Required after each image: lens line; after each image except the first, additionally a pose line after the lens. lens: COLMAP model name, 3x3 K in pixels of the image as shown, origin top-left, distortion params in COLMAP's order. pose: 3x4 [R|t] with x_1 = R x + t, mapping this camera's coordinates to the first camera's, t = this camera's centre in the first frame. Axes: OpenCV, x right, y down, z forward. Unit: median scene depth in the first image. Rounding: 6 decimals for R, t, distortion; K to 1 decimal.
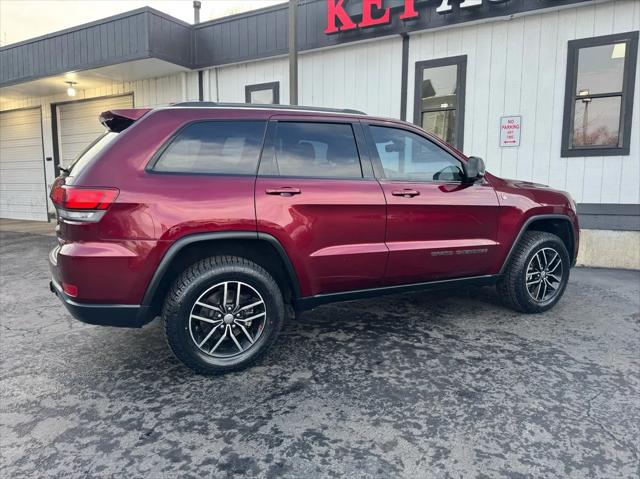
lens RADIAL K [[451.5, 0, 317.5], [0, 451.5, 240.6], [0, 0, 1]] dist [0.027534, -0.031899]
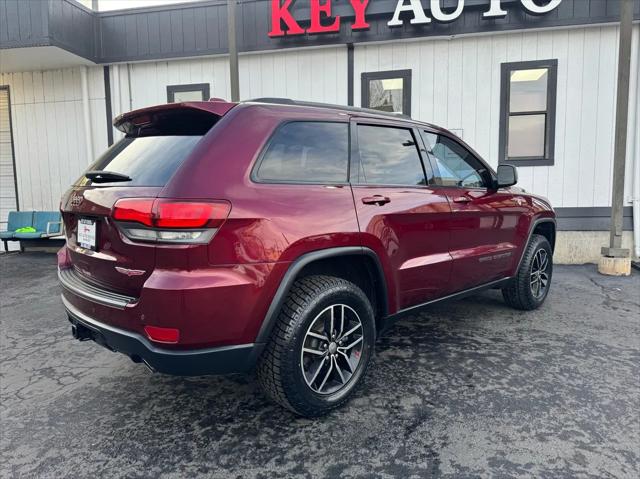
lens RADIAL K [[451.5, 0, 322.1], [0, 451.5, 243.5], [0, 0, 1]] dist [0.027534, -0.031899]
pose [[0.948309, -0.047700, 0.313743, -0.245861], [0.053098, 0.998552, -0.008679, -0.010846], [-0.312874, 0.024890, 0.949468, 0.091669]]
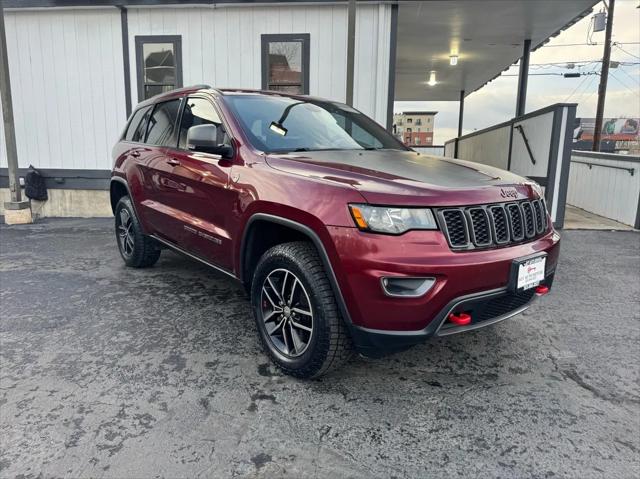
lens RADIAL K [[451.5, 0, 321.9], [0, 451.5, 243.5], [0, 0, 1]] dist [0.027534, -0.031899]
pose [[0.914791, -0.058651, 0.399647, 0.199070], [0.034231, 0.997100, 0.067976, 0.030520], [-0.402475, -0.048503, 0.914145, -0.180198]]
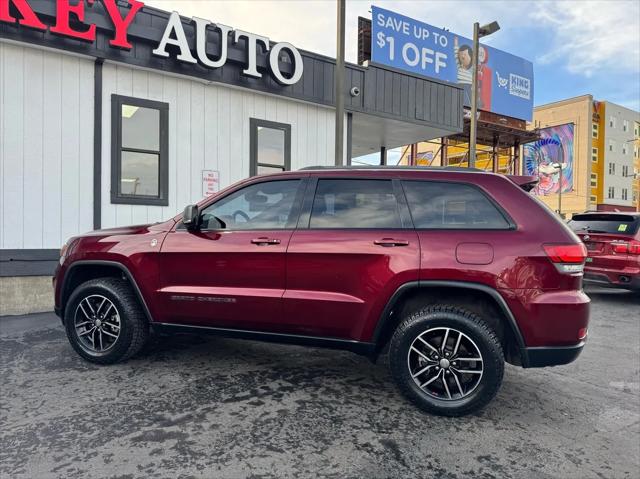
lens RADIAL K [[451.5, 0, 320.6], [0, 451.5, 241.5], [0, 0, 1]] dist [0.027534, -0.031899]
pose [[0.453031, -0.011155, 0.891425, -0.481660], [0.089425, 0.995447, -0.032990, -0.046468], [-0.886998, 0.094661, 0.451966, 0.314412]]
